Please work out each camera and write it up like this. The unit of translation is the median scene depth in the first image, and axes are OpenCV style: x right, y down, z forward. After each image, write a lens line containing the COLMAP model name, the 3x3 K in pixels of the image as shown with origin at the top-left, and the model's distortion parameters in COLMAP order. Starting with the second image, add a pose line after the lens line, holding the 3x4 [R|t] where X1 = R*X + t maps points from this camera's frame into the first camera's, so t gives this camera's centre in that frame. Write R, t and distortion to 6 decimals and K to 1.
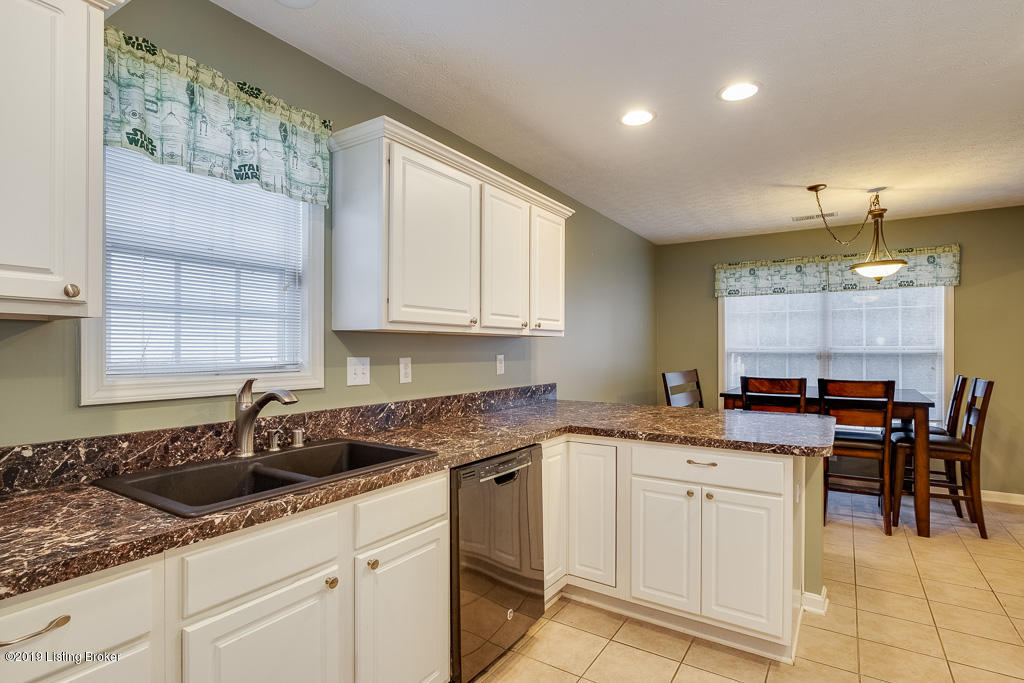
lens RADIAL K [[527.0, 0, 509.7], [0, 527.0, 344.7], [0, 0, 1]] dist [-0.000045, -0.000696]
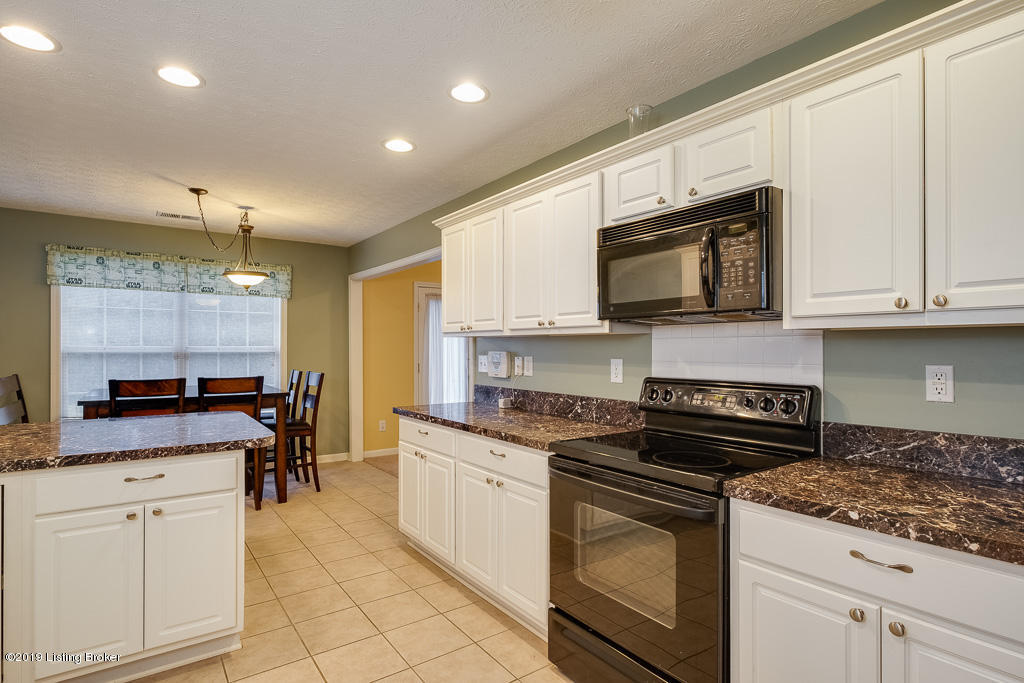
lens RADIAL K [[520.4, 0, 512.0], [0, 520.4, 341.5], [0, 0, 1]] dist [-0.002477, -0.000103]
pose [[0.359445, 0.014892, 0.933047, -0.134946], [-0.009600, 0.999879, -0.012260, 0.000584], [-0.933117, -0.004551, 0.359544, 0.066887]]
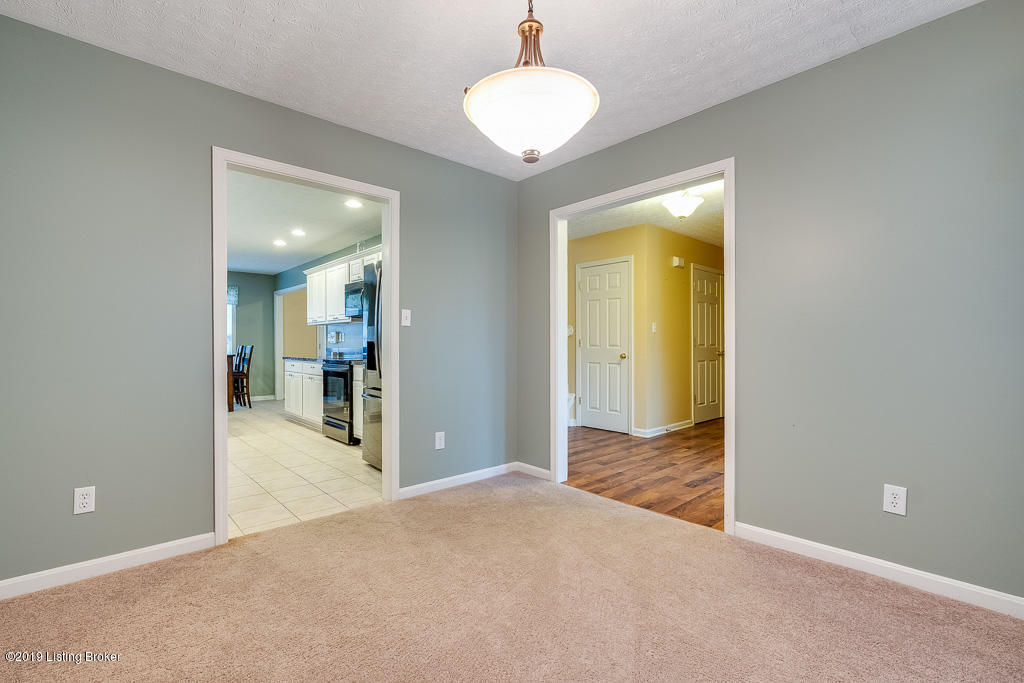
lens RADIAL K [[441.9, 0, 510.5], [0, 441.9, 349.0], [0, 0, 1]] dist [0.011136, 0.000119]
pose [[0.249689, 0.004082, 0.968317, -0.732932], [-0.017280, 0.999851, 0.000241, 0.055886], [-0.968172, -0.016793, 0.249723, -0.629394]]
